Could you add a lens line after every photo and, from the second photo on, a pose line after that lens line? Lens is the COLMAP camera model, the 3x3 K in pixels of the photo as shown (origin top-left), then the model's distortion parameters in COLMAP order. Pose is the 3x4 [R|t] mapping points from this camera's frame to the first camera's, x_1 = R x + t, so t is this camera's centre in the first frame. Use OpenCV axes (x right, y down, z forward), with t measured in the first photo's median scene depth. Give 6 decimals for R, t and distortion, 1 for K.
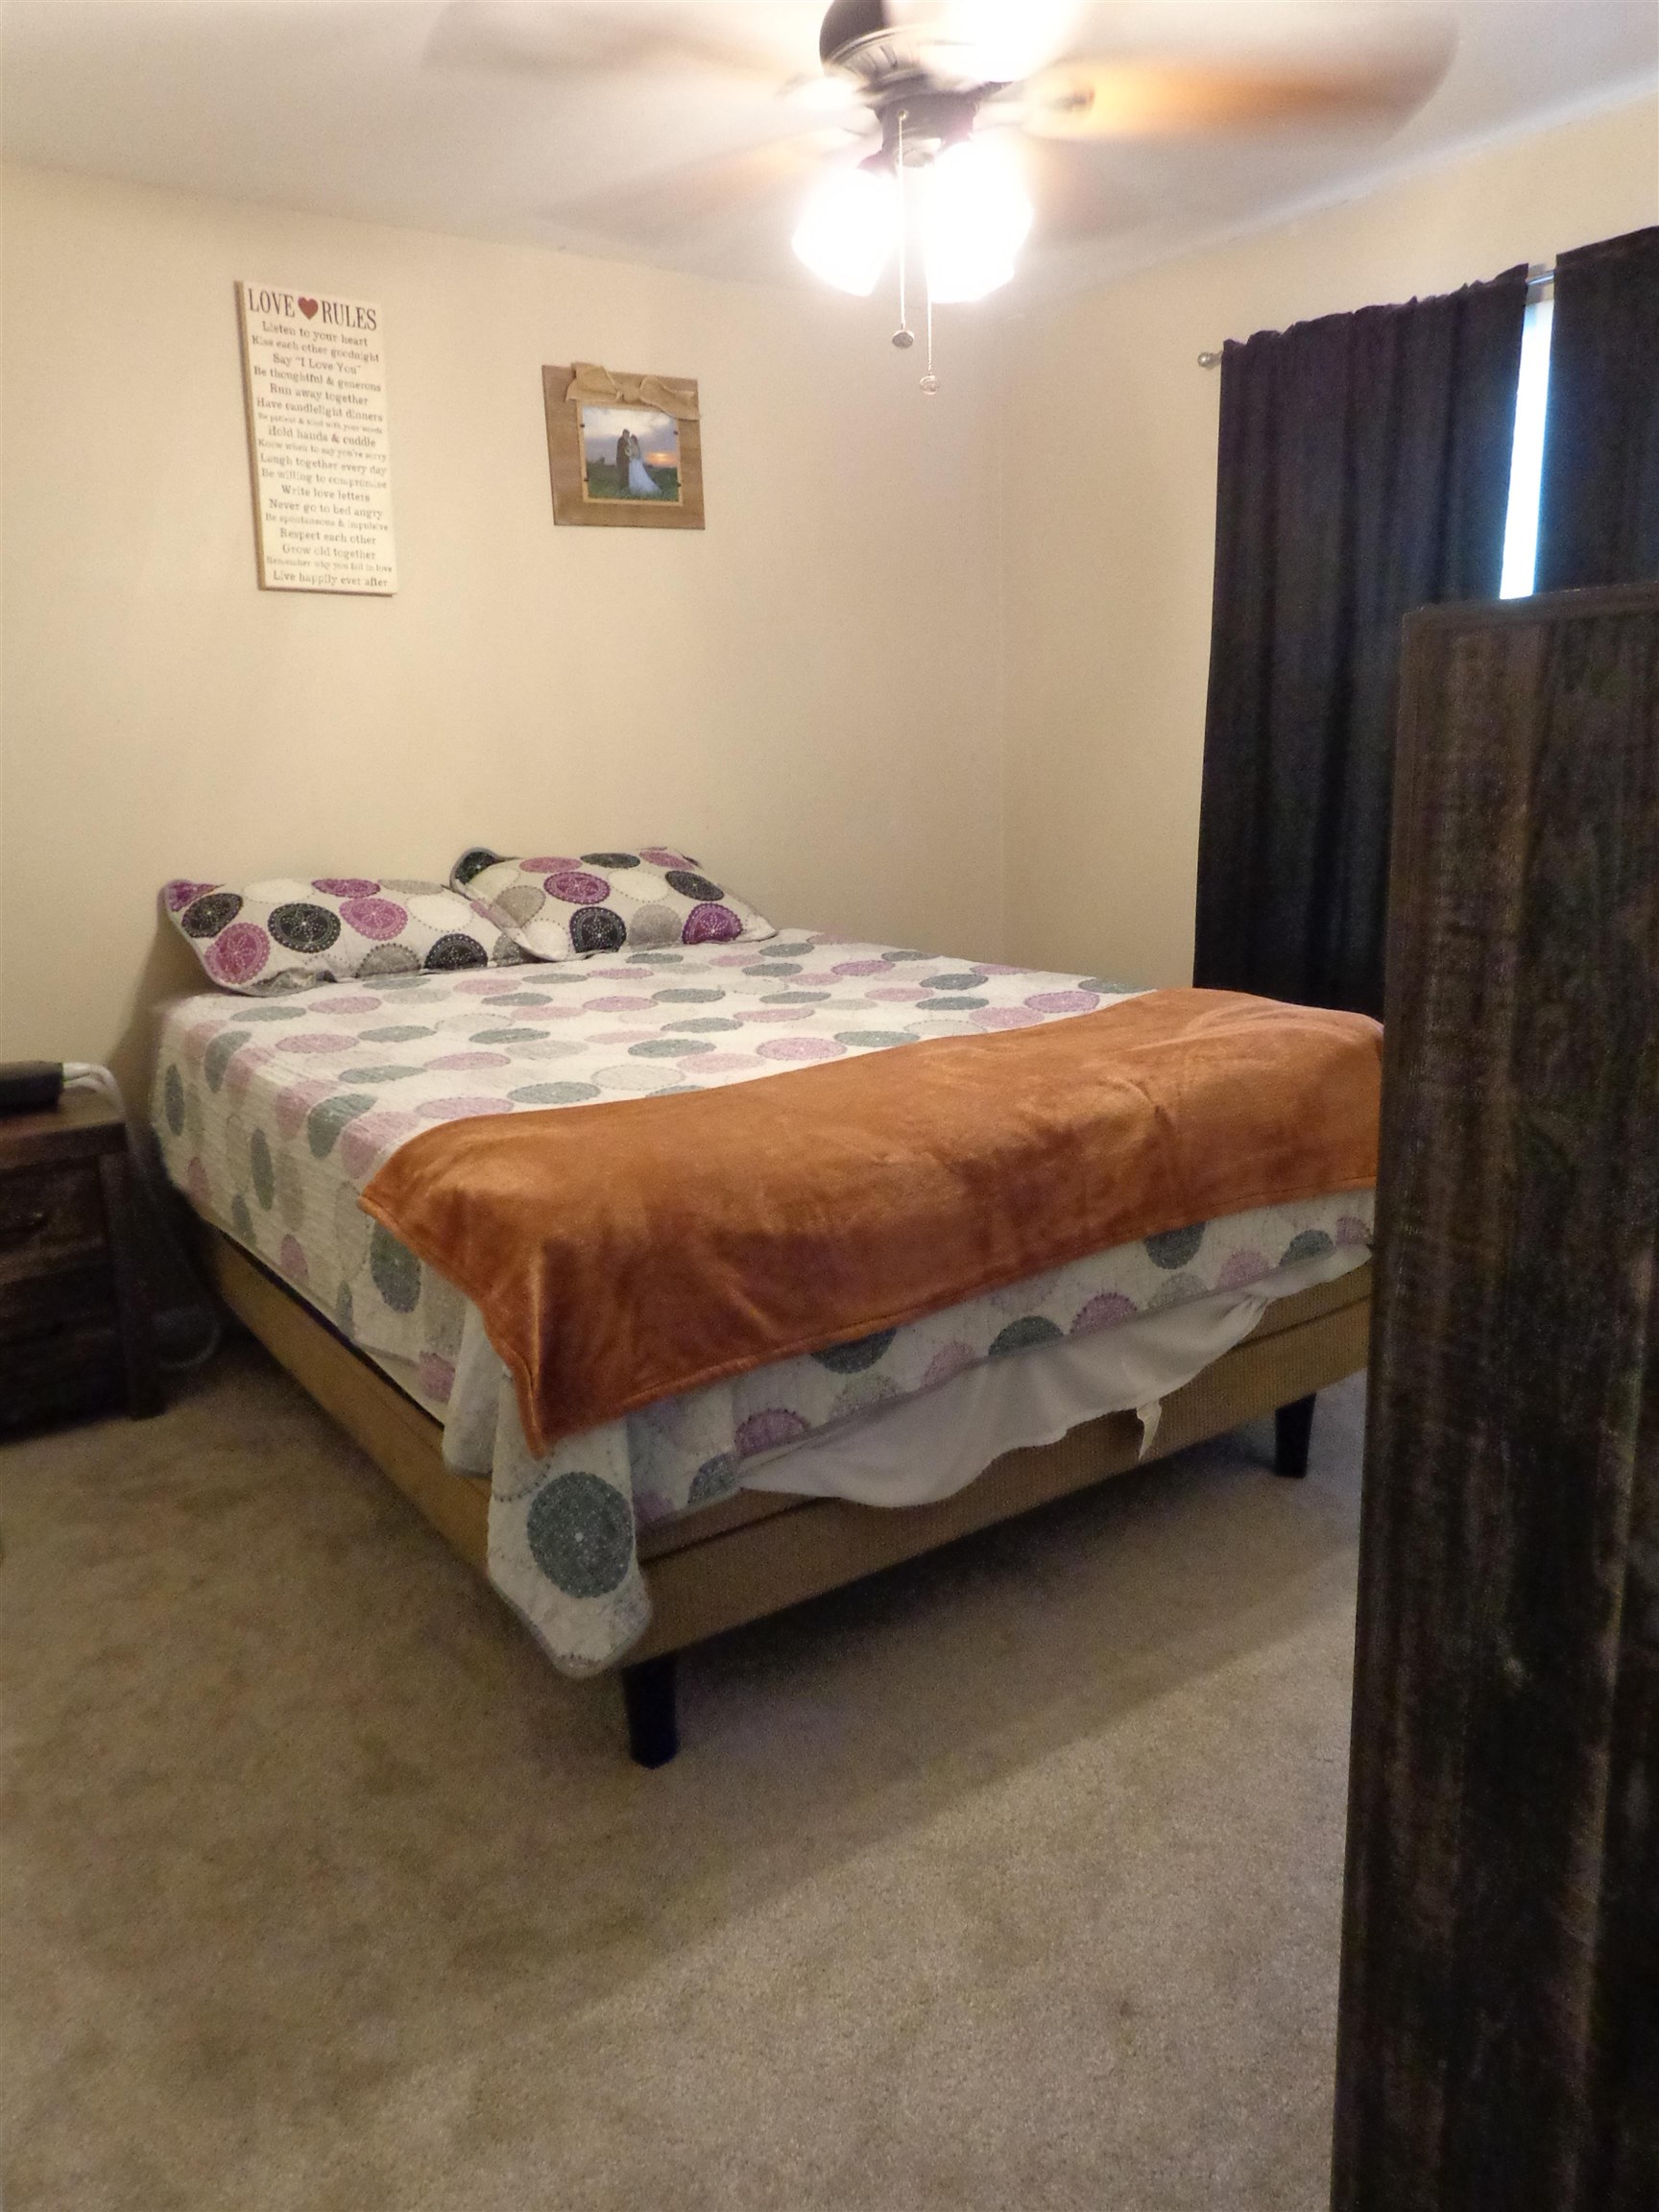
lens RADIAL K [[1567.4, 0, 837.5], [0, 1567.4, 1101.1], [0, 0, 1]] dist [0.010651, 0.015221]
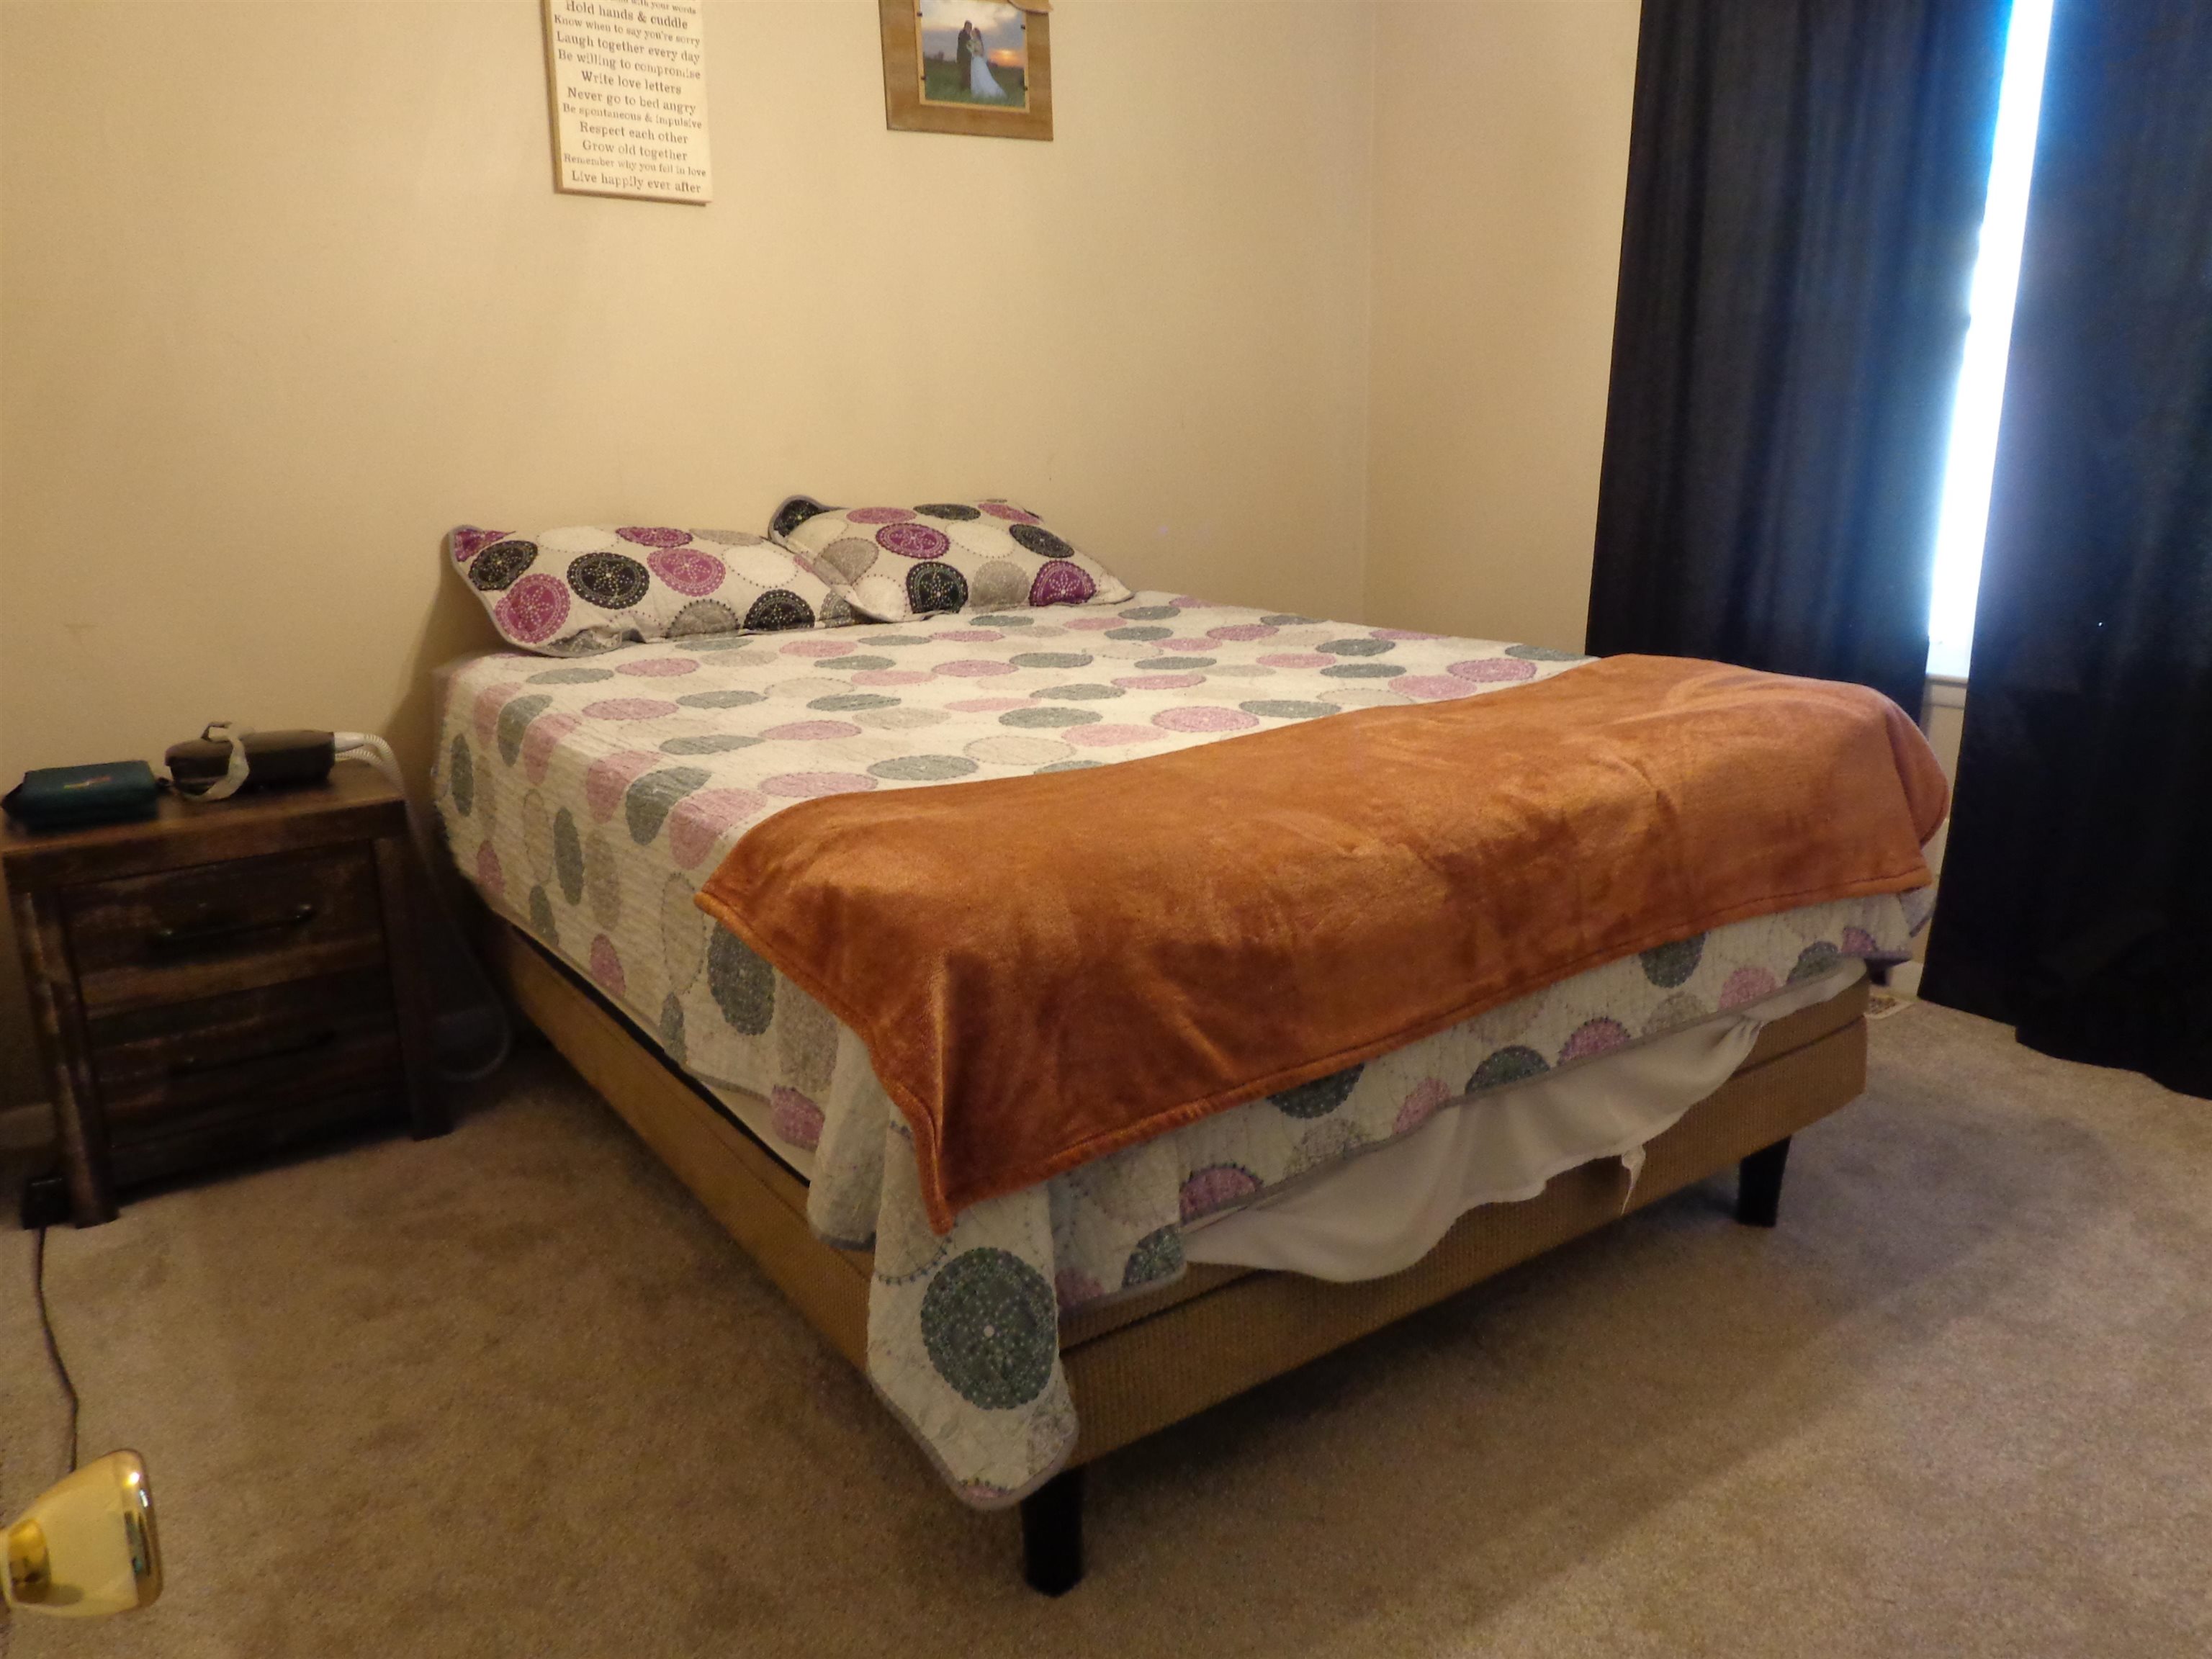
lens RADIAL K [[1567.4, 0, 1102.1], [0, 1567.4, 831.7], [0, 0, 1]] dist [0.010651, 0.015221]
pose [[0.999937, 0.009952, -0.005136, -0.077622], [-0.009815, 0.999613, 0.026011, 0.005815], [0.005393, -0.025959, 0.999648, 0.163730]]
